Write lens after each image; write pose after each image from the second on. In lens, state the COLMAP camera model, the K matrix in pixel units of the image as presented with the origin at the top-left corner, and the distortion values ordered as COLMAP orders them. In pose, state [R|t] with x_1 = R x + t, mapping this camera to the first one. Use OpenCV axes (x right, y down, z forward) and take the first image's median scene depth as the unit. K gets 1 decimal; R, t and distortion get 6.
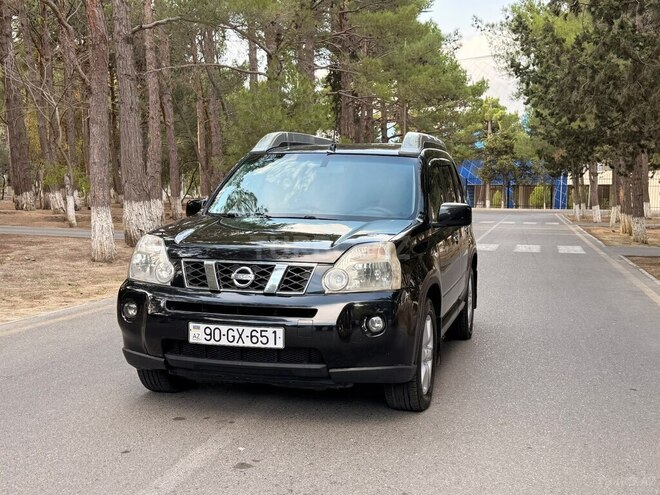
lens RADIAL K [[857.9, 0, 325.7], [0, 857.9, 250.0], [0, 0, 1]] dist [0.082165, 0.000000]
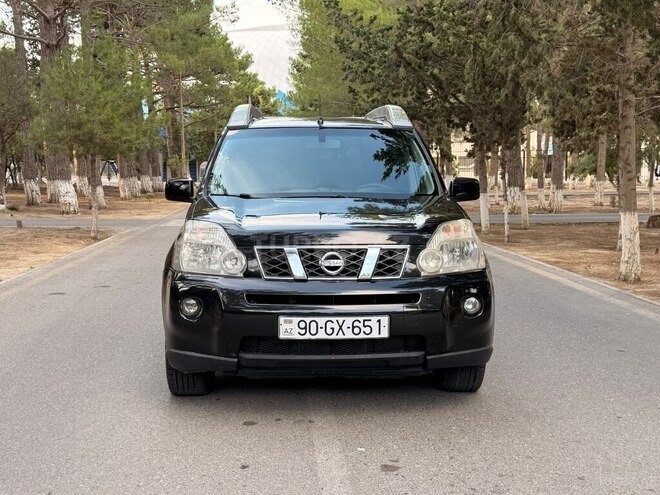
lens RADIAL K [[857.9, 0, 330.4], [0, 857.9, 248.0], [0, 0, 1]] dist [0.082165, 0.000000]
pose [[0.955217, -0.043551, 0.292685, -0.367455], [0.035619, 0.998841, 0.032377, -0.014528], [-0.293756, -0.020502, 0.955661, 0.127143]]
